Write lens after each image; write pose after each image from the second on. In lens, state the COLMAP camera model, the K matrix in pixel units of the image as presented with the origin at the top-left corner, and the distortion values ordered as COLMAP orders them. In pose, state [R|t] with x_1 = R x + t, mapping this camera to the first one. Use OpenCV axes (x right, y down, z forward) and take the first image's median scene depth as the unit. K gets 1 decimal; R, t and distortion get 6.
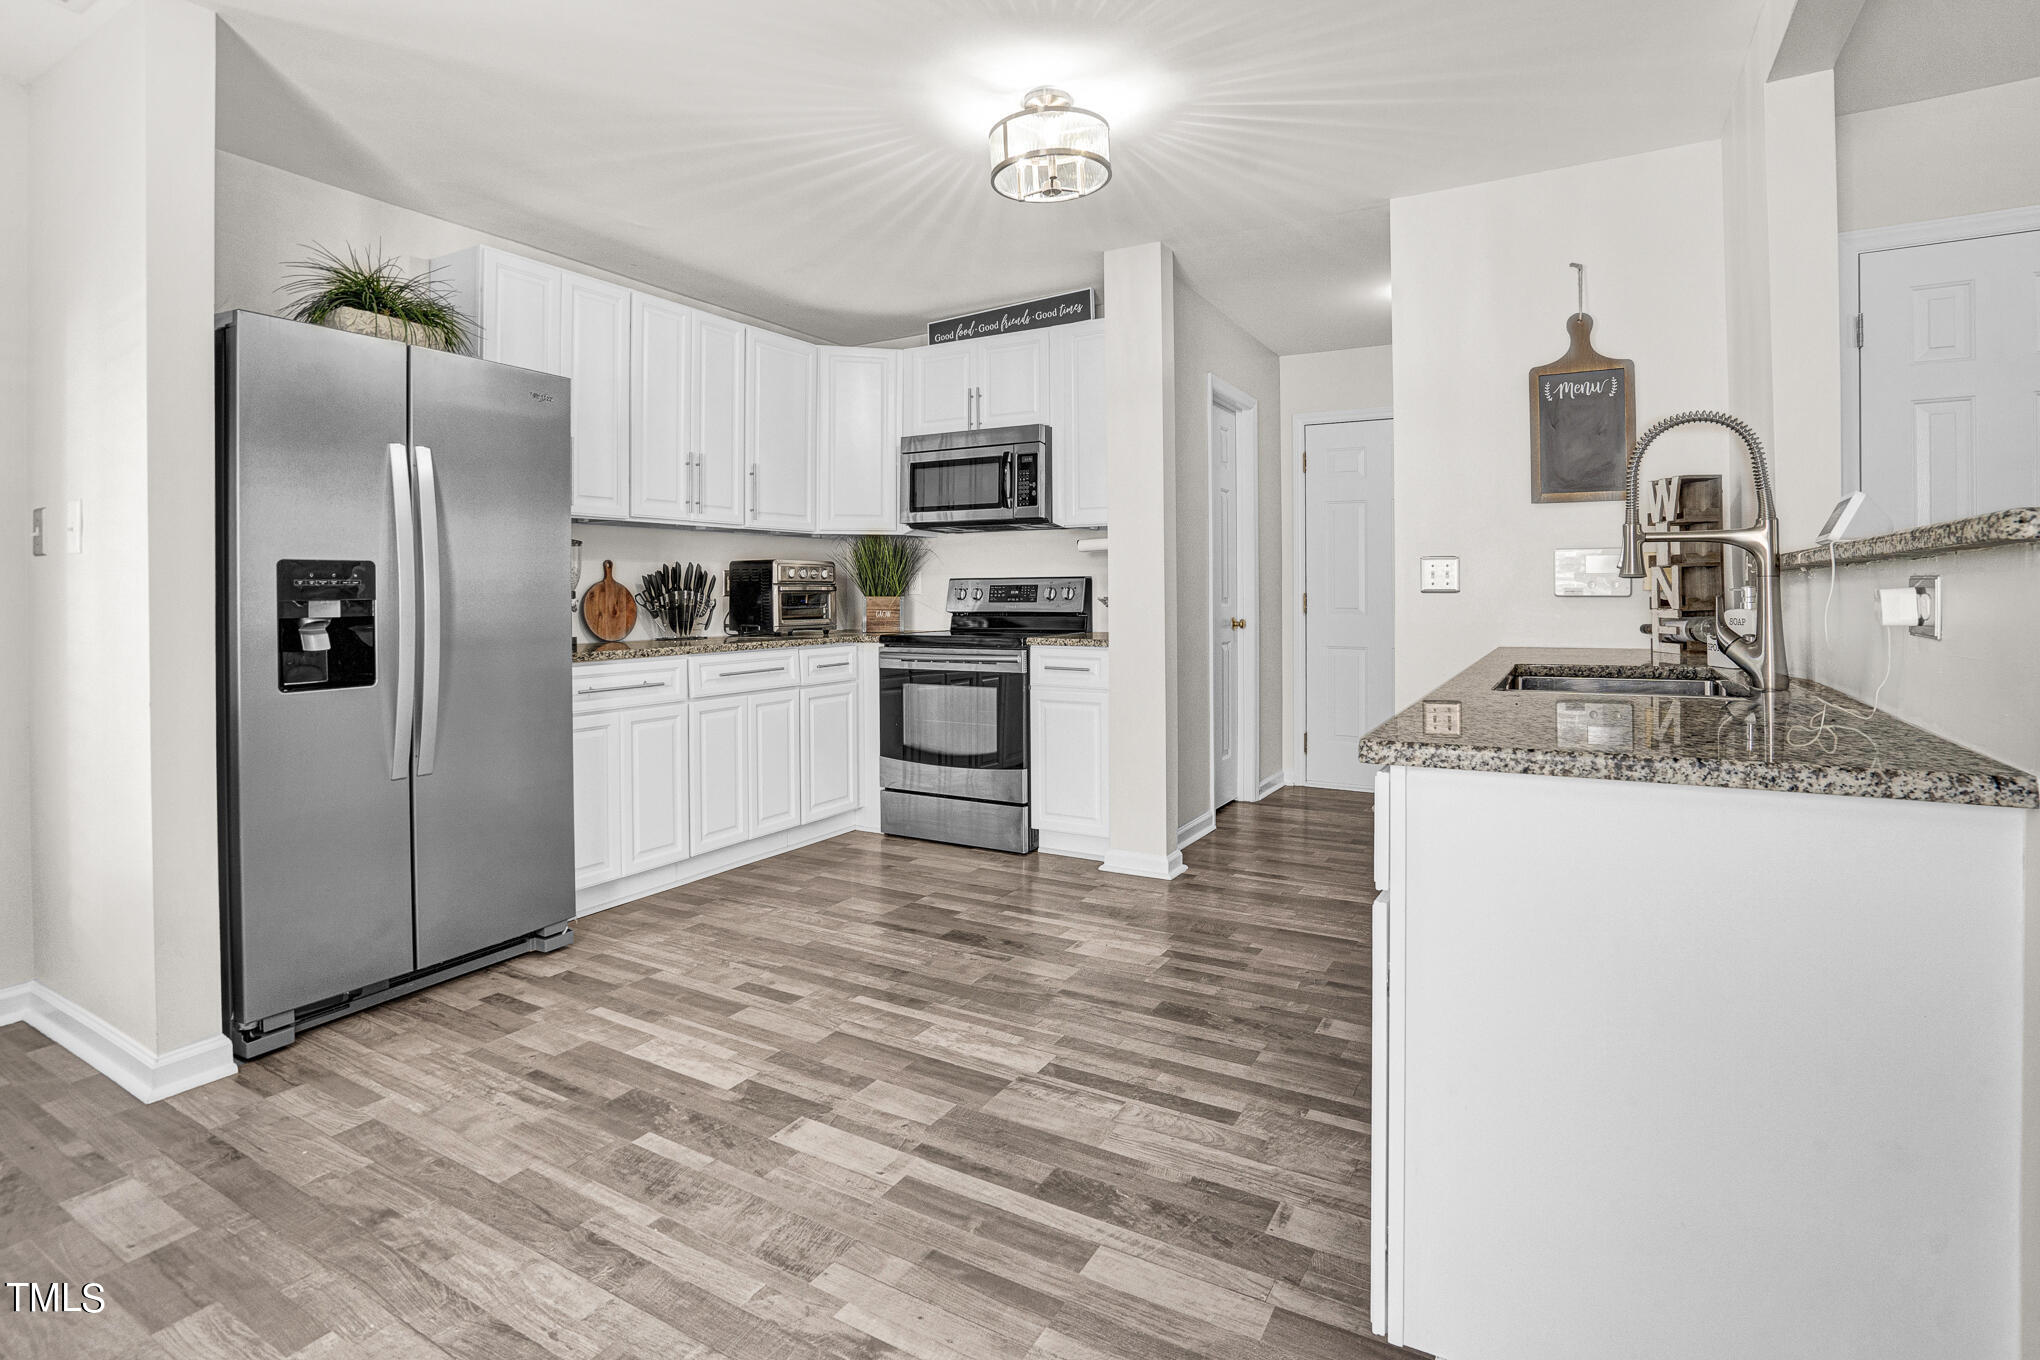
lens RADIAL K [[989.6, 0, 995.1], [0, 989.6, 588.2], [0, 0, 1]] dist [-0.039077, 0.009772]
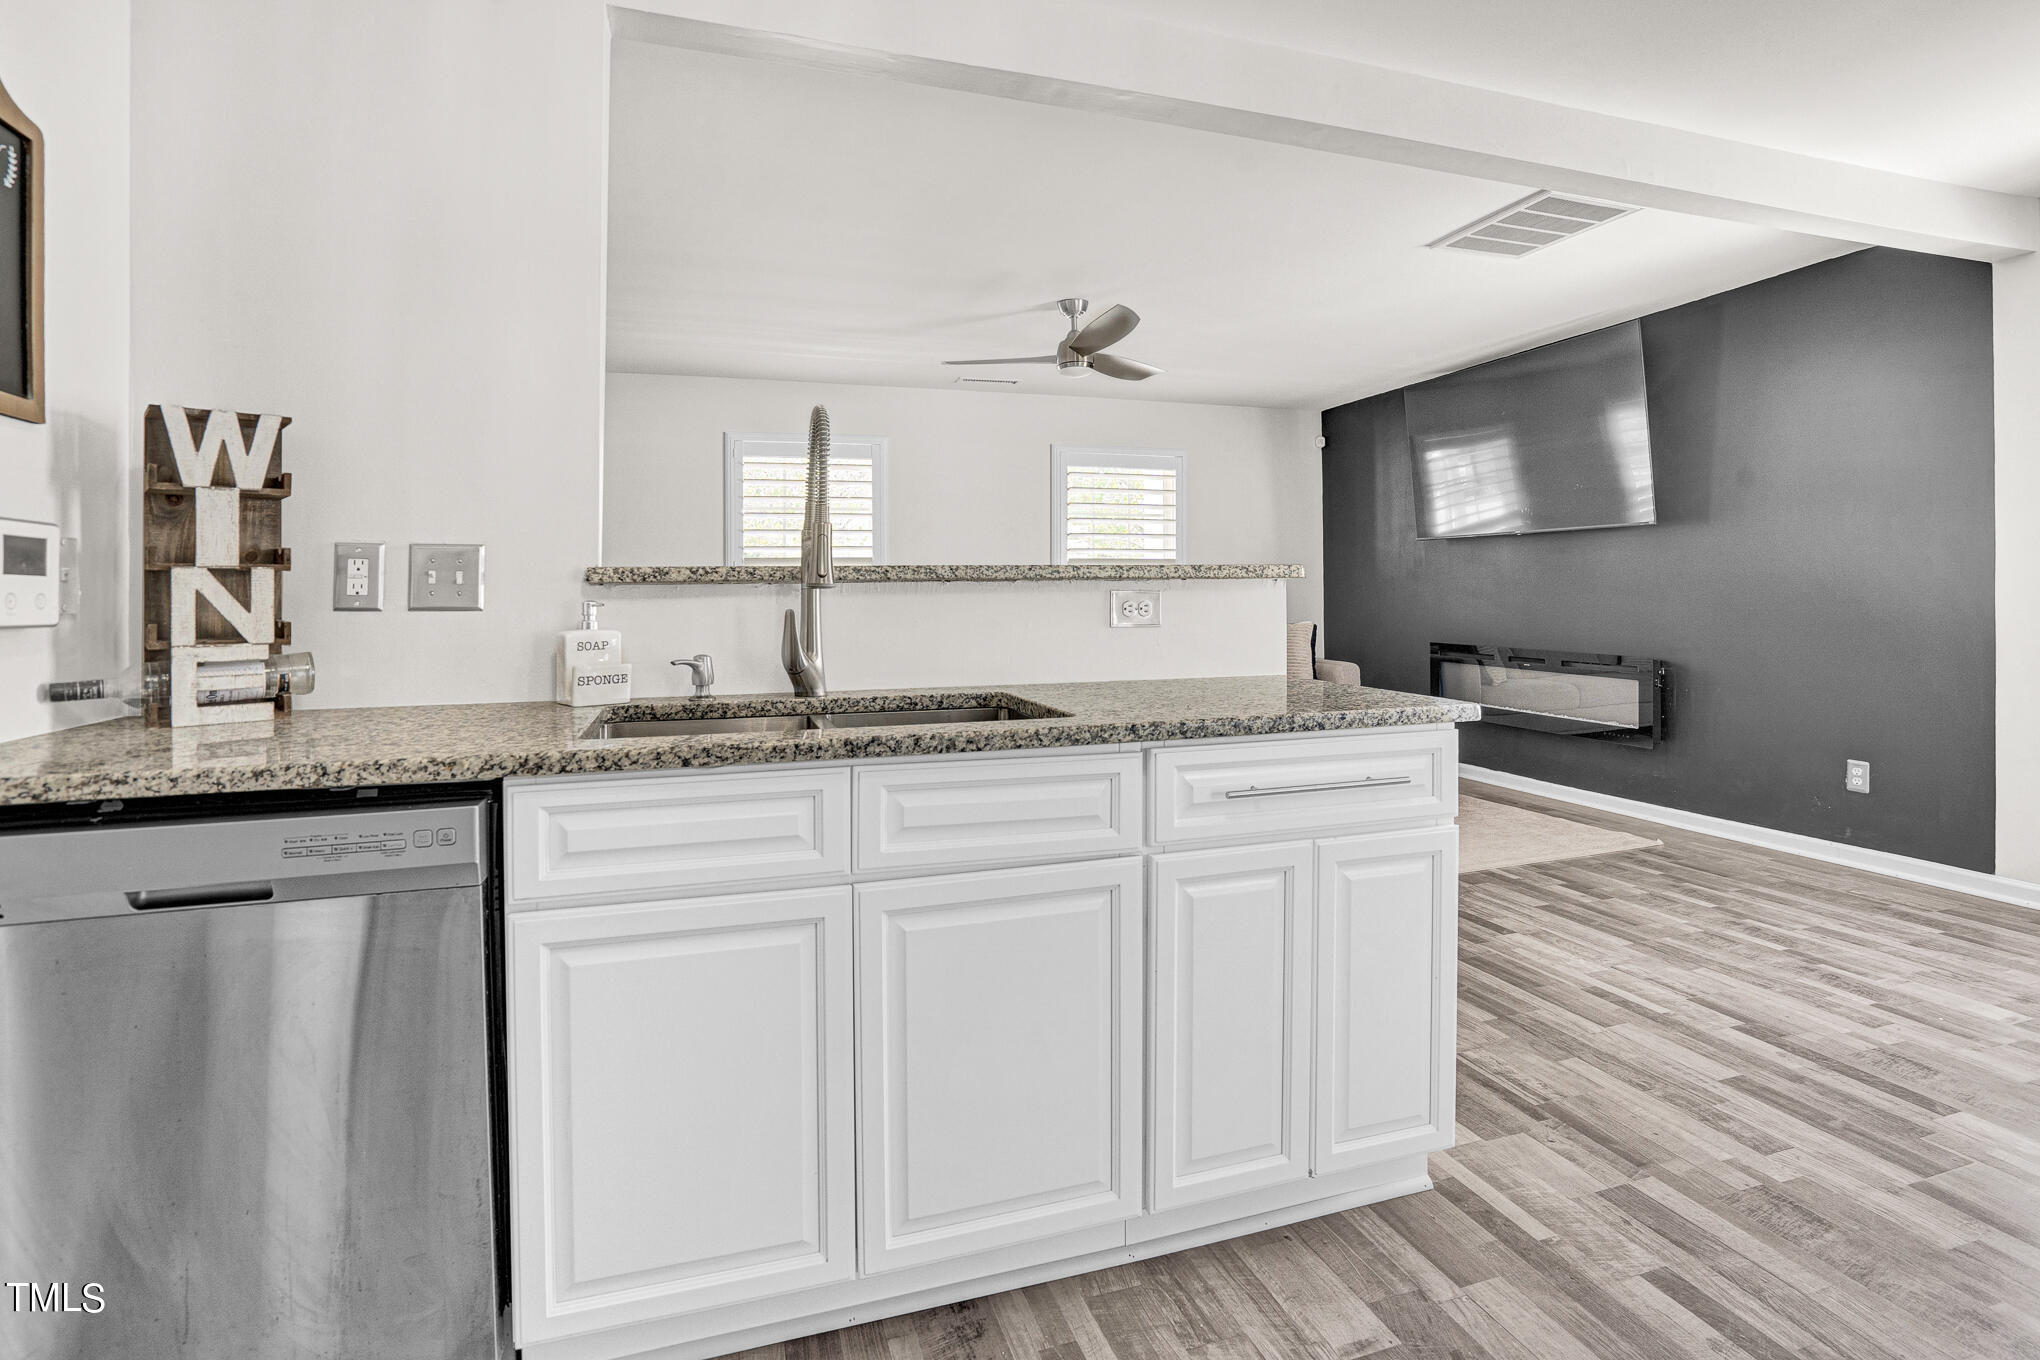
lens RADIAL K [[989.6, 0, 997.2], [0, 989.6, 629.1], [0, 0, 1]] dist [-0.039077, 0.009772]
pose [[-0.750435, -0.014272, 0.660790, -0.014367], [0.005599, 0.999594, 0.027948, -0.001585], [-0.660921, 0.024674, -0.750050, 2.022640]]
